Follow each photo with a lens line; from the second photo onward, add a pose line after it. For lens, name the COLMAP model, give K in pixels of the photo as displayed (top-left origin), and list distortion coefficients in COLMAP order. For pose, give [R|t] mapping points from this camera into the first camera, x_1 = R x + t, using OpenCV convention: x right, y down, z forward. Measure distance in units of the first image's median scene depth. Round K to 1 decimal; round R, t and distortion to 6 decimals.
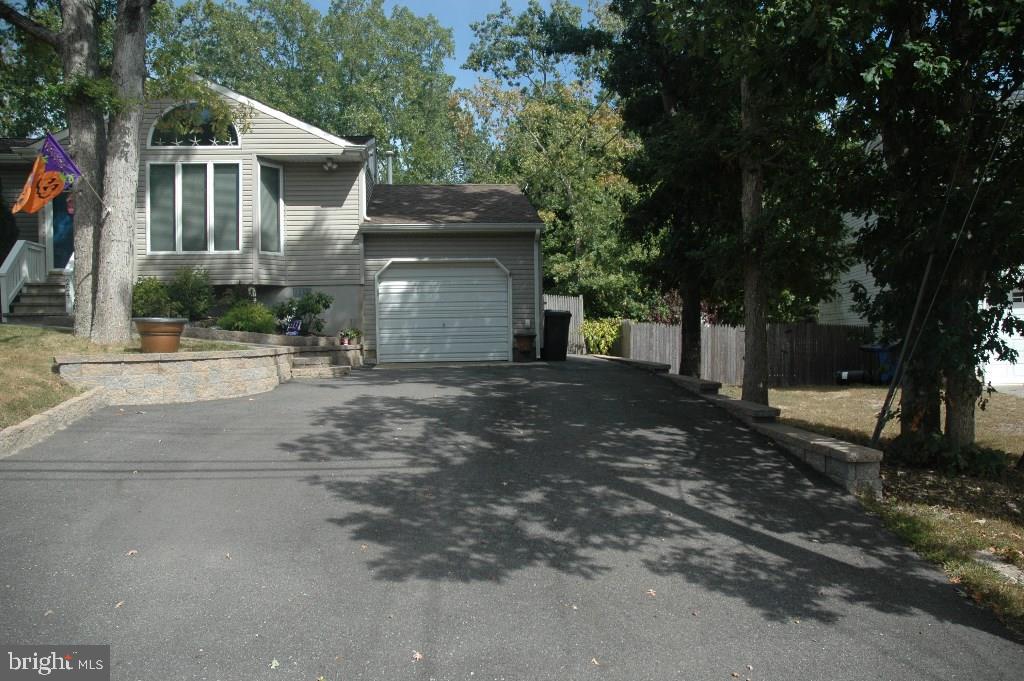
lens RADIAL K [[804.9, 0, 512.0], [0, 804.9, 340.5], [0, 0, 1]] dist [-0.167219, 0.191730]
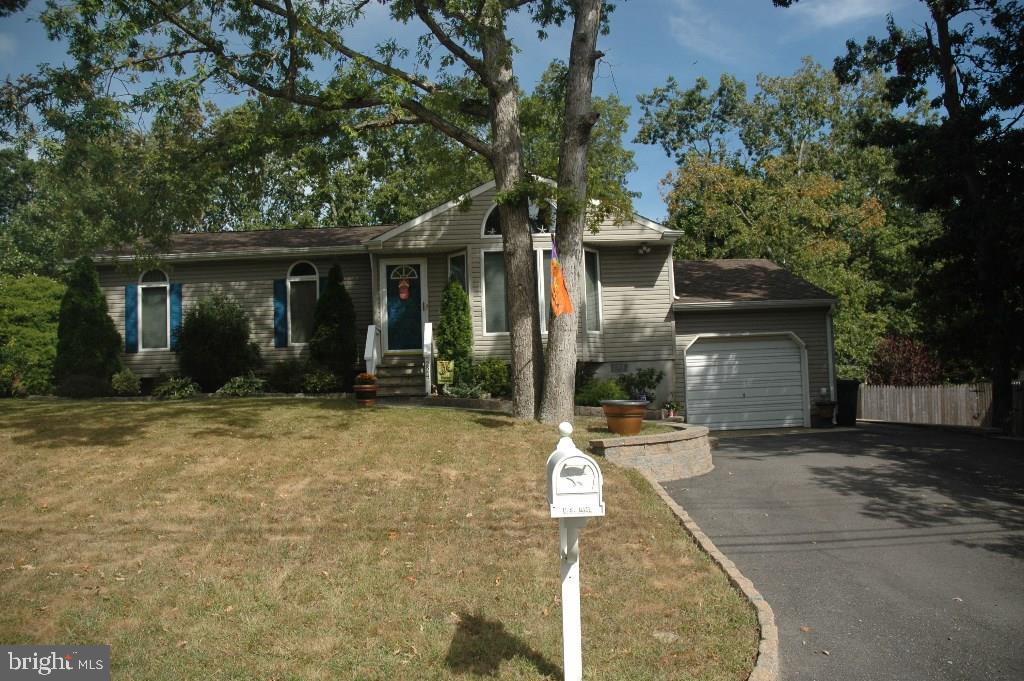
lens RADIAL K [[804.9, 0, 512.0], [0, 804.9, 340.5], [0, 0, 1]] dist [-0.167219, 0.191730]
pose [[0.996501, -0.025449, -0.079610, -0.333826], [0.019585, 0.997096, -0.073595, -0.021766], [0.081251, 0.071778, 0.994106, -0.085563]]
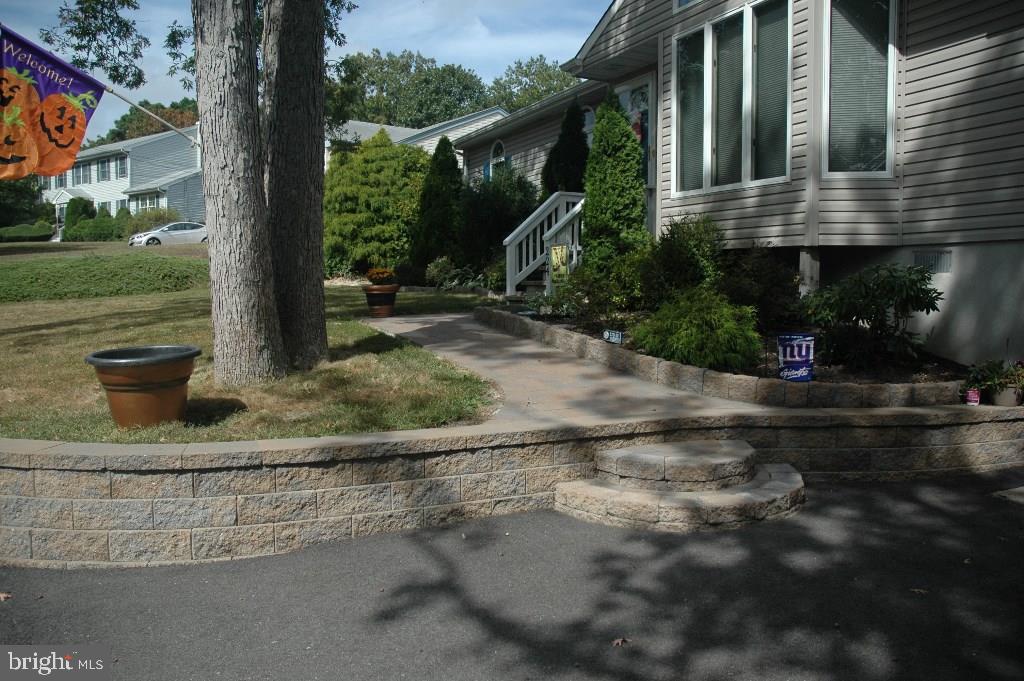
lens RADIAL K [[804.9, 0, 512.0], [0, 804.9, 340.5], [0, 0, 1]] dist [-0.167219, 0.191730]
pose [[0.328084, 0.082057, -0.941078, 0.056317], [-0.014027, 0.996533, 0.082002, -0.050479], [0.944544, -0.013703, 0.328098, 0.677758]]
